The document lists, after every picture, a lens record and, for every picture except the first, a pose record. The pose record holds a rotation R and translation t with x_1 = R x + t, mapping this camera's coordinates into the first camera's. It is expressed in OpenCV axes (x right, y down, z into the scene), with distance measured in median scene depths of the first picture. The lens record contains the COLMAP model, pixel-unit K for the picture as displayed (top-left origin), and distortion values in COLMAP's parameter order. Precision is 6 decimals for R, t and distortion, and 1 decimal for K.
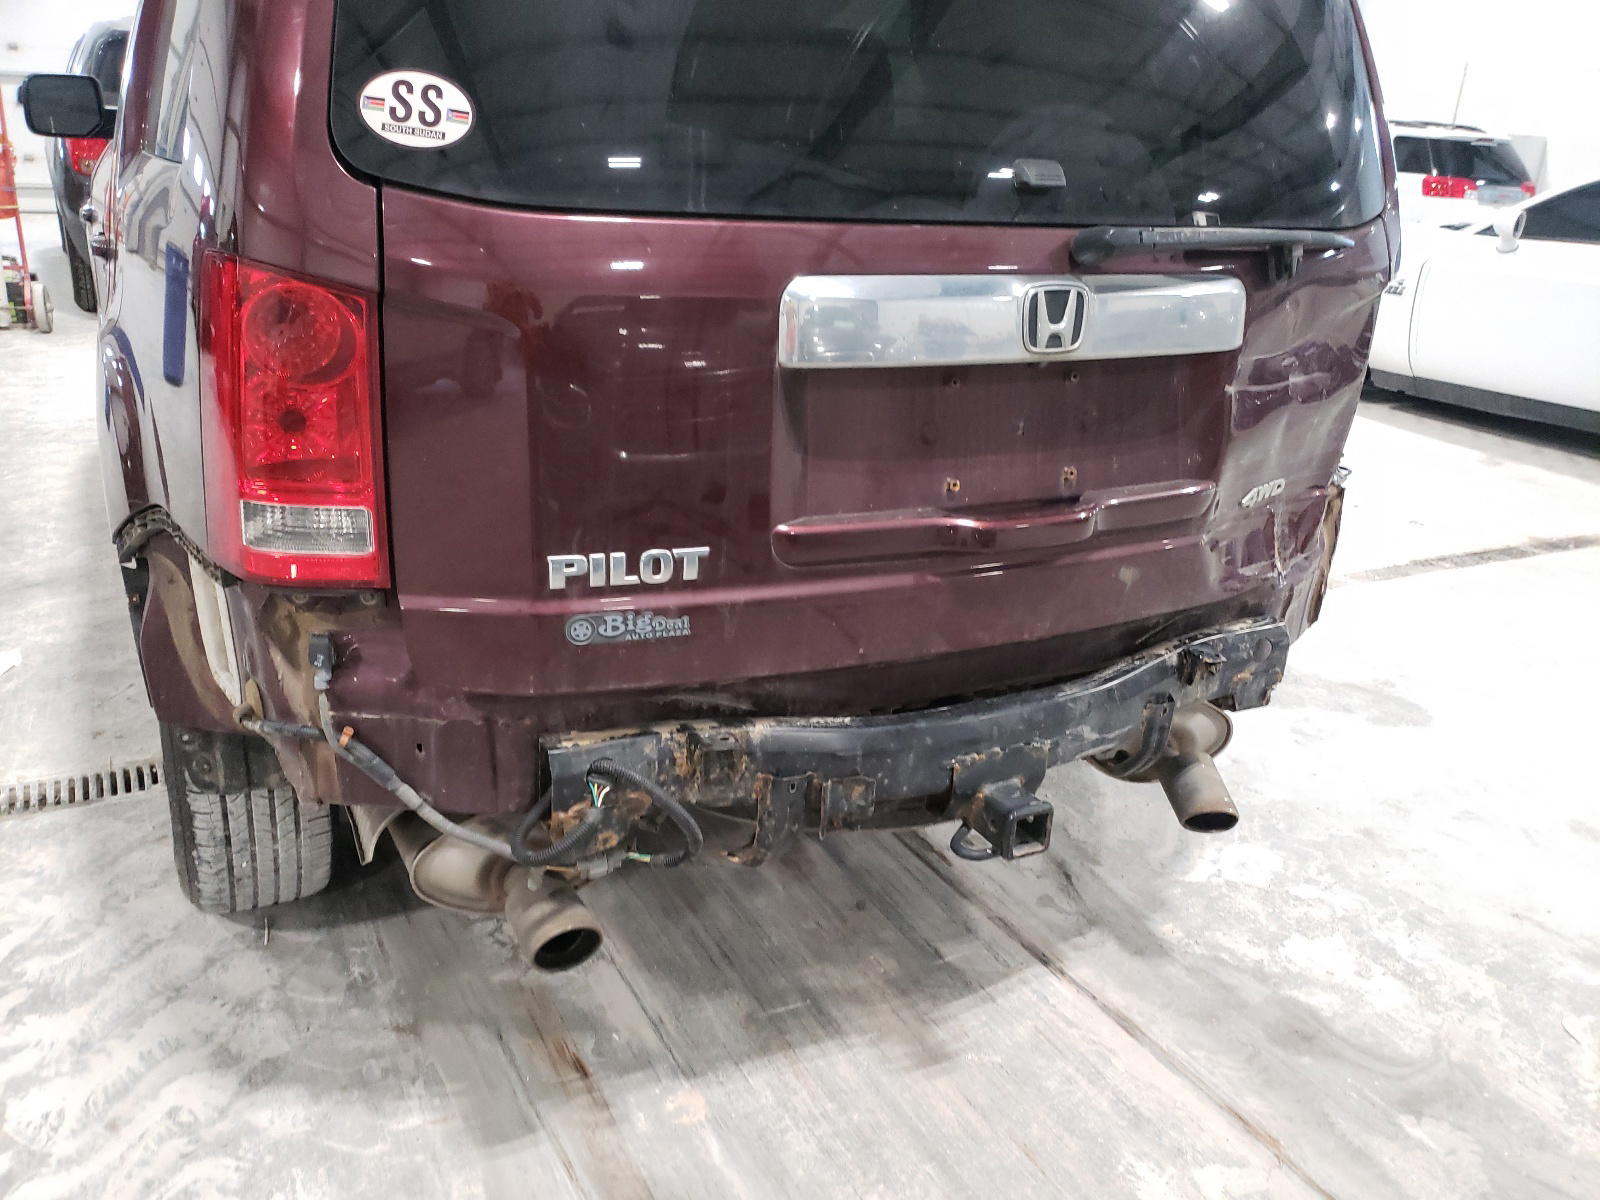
lens RADIAL K [[1250.4, 0, 802.7], [0, 1250.4, 637.3], [0, 0, 1]] dist [0.009131, 0.003338]
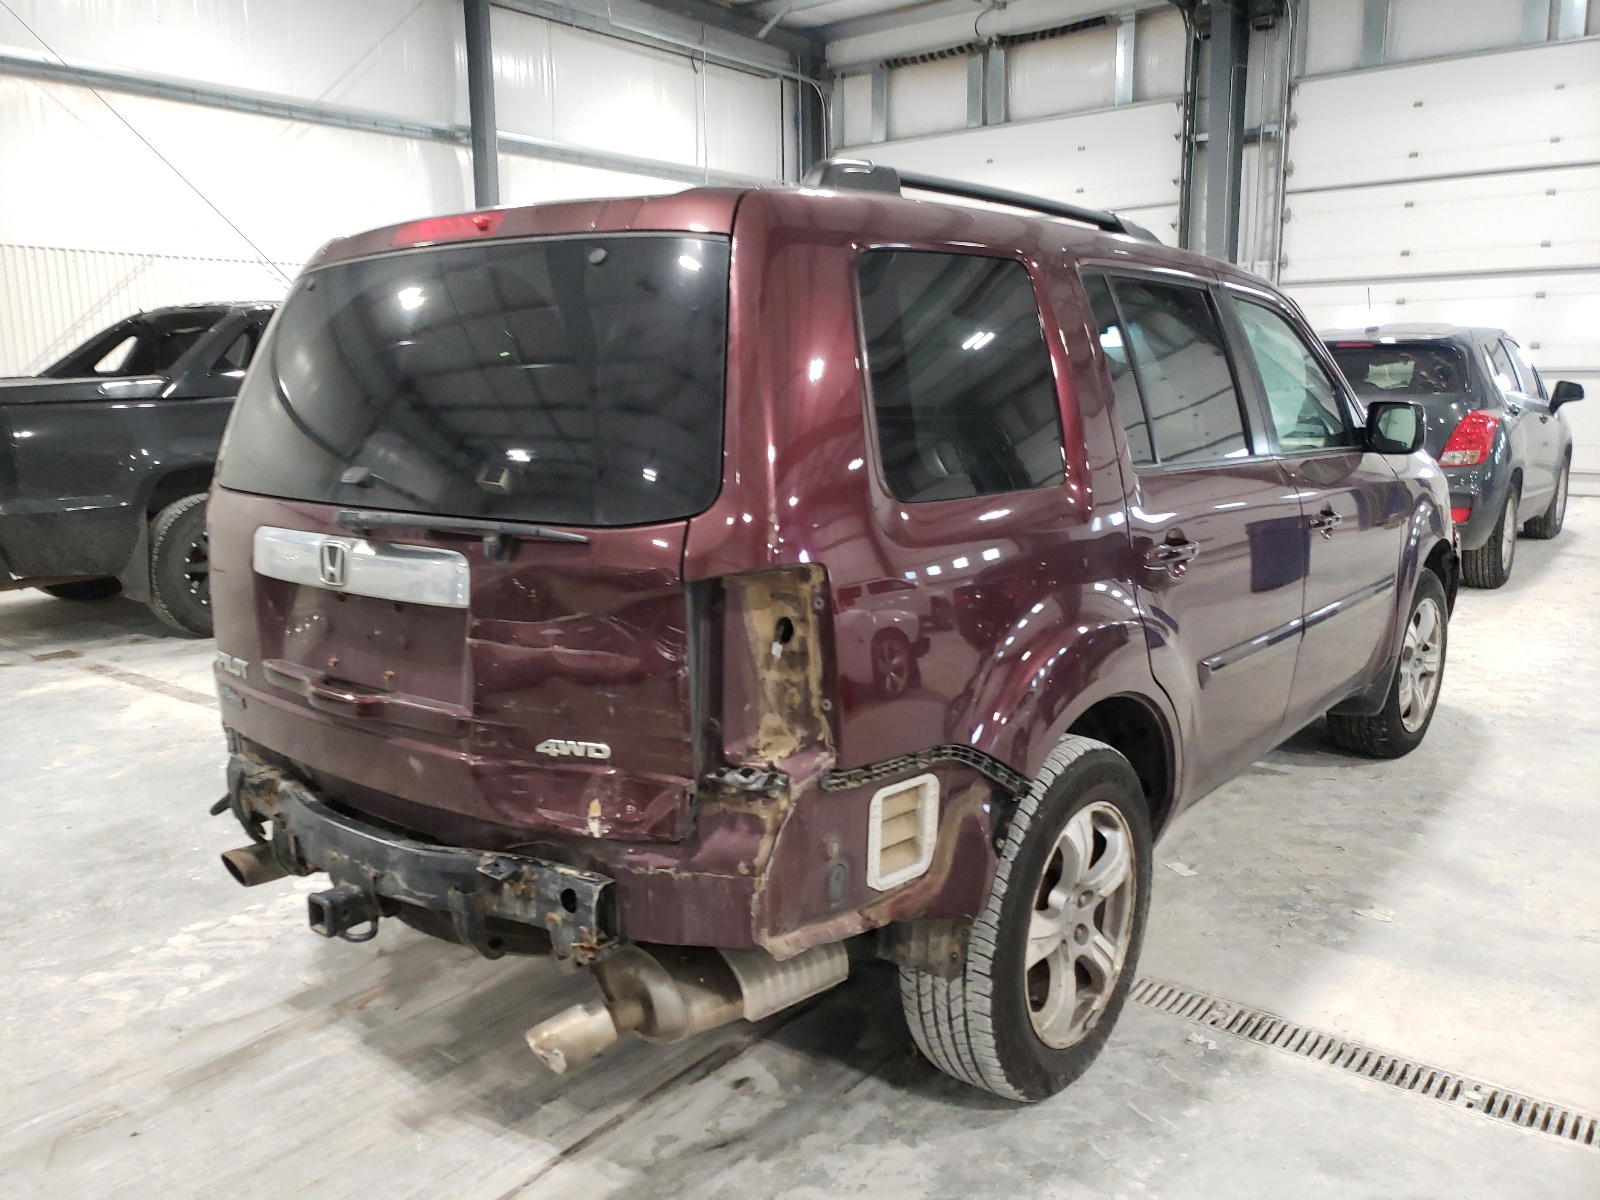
lens RADIAL K [[1272.2, 0, 750.6], [0, 1272.2, 600.5], [0, 0, 1]] dist [0.000747, -0.010700]
pose [[0.367774, 0.104892, -0.923980, 1.459793], [-0.311177, 0.950218, -0.015988, -0.274297], [0.876305, 0.293401, 0.382105, 0.685474]]
